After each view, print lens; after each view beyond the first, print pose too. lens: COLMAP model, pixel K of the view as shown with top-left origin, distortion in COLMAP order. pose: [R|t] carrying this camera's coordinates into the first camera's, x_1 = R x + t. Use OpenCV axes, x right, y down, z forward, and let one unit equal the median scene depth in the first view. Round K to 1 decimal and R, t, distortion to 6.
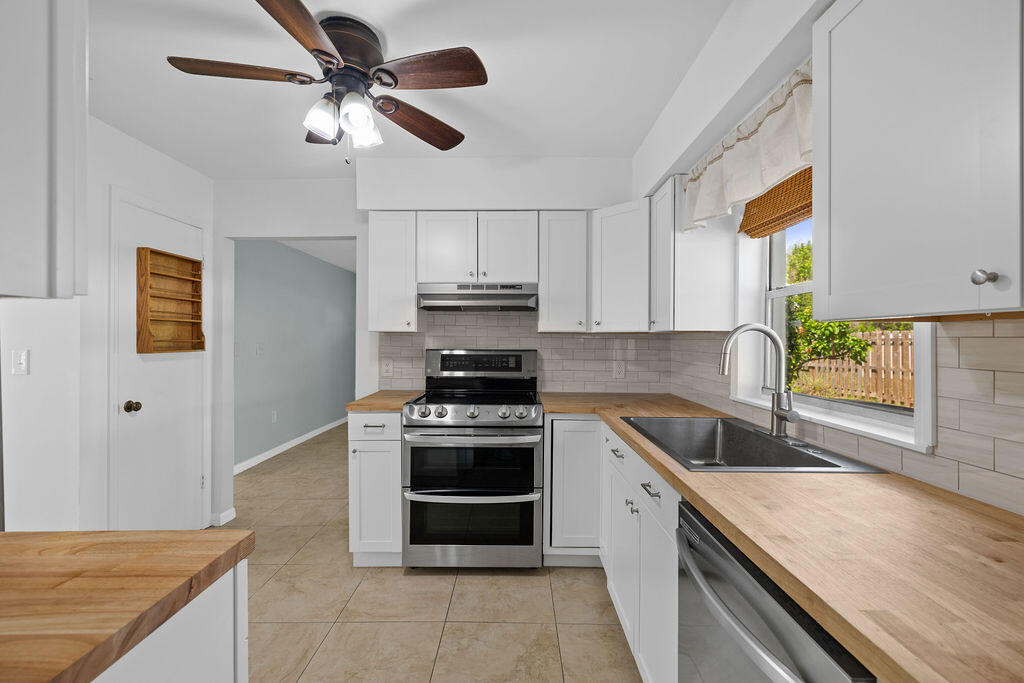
lens RADIAL K [[431.0, 0, 515.1], [0, 431.0, 341.7], [0, 0, 1]] dist [-0.001239, -0.001075]
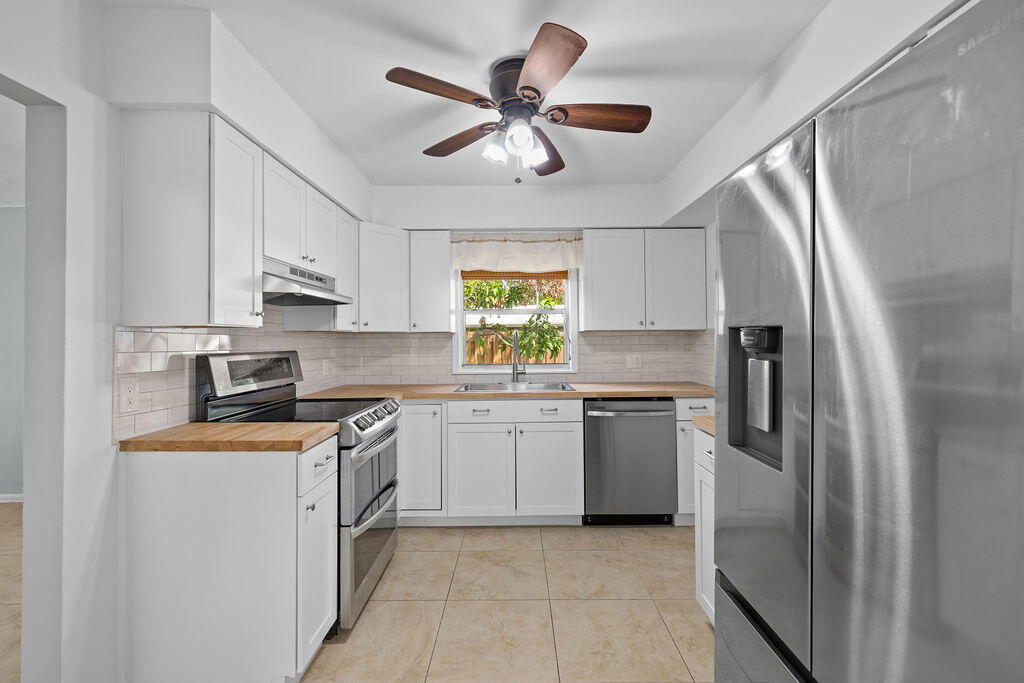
lens RADIAL K [[431.0, 0, 514.5], [0, 431.0, 340.7], [0, 0, 1]] dist [-0.001239, -0.001075]
pose [[-0.009498, -0.003599, 0.999948, -0.914584], [0.003991, 0.999985, 0.003637, -0.002935], [-0.999947, 0.004026, -0.009484, 0.617081]]
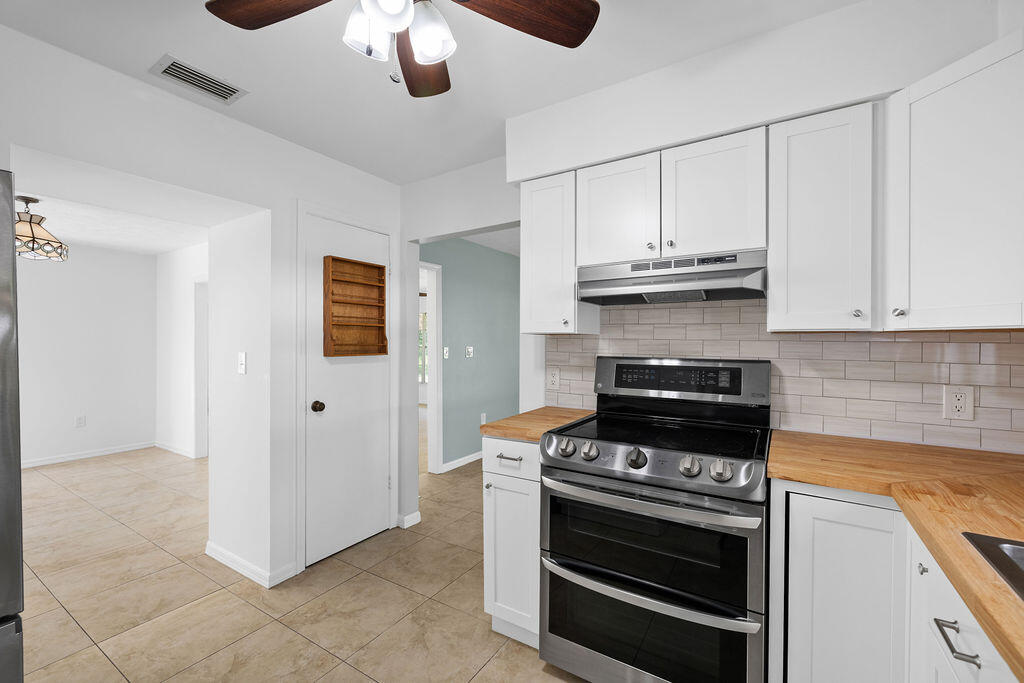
lens RADIAL K [[431.0, 0, 513.0], [0, 431.0, 343.5], [0, 0, 1]] dist [-0.001239, -0.001075]
pose [[0.848129, 0.001471, -0.529787, 0.070952], [-0.002703, 0.999995, -0.001550, -0.004036], [0.529782, 0.002747, 0.848129, 0.317100]]
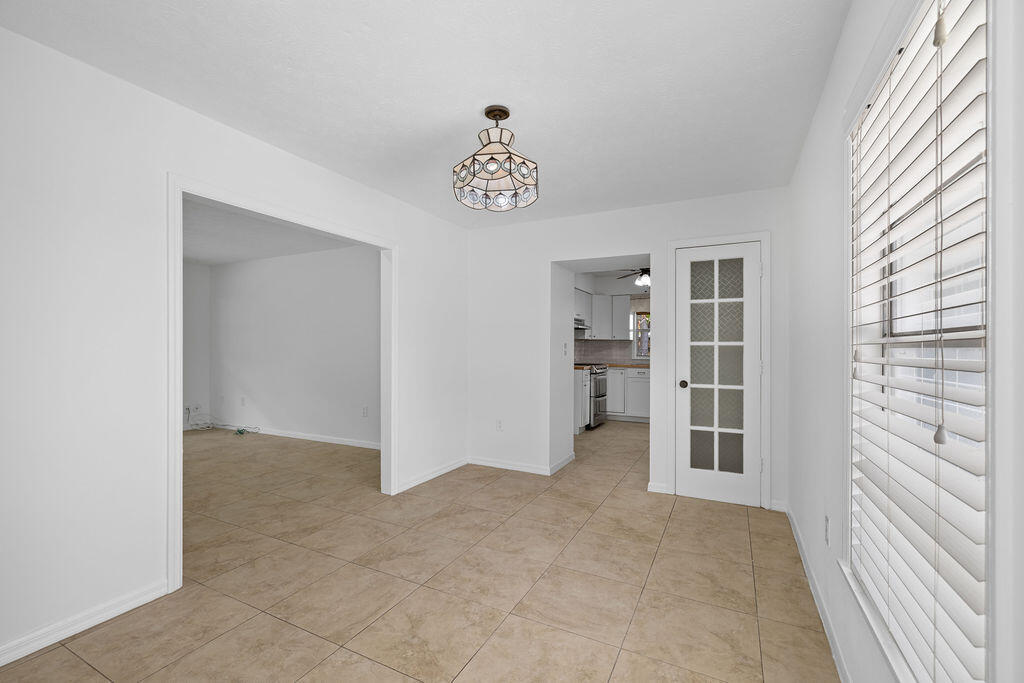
lens RADIAL K [[431.0, 0, 512.4], [0, 431.0, 339.2], [0, 0, 1]] dist [-0.001239, -0.001075]
pose [[0.451033, 0.016701, 0.892351, -2.506661], [-0.002937, 0.999847, -0.017229, 0.023272], [-0.892503, 0.005150, 0.451013, 0.210804]]
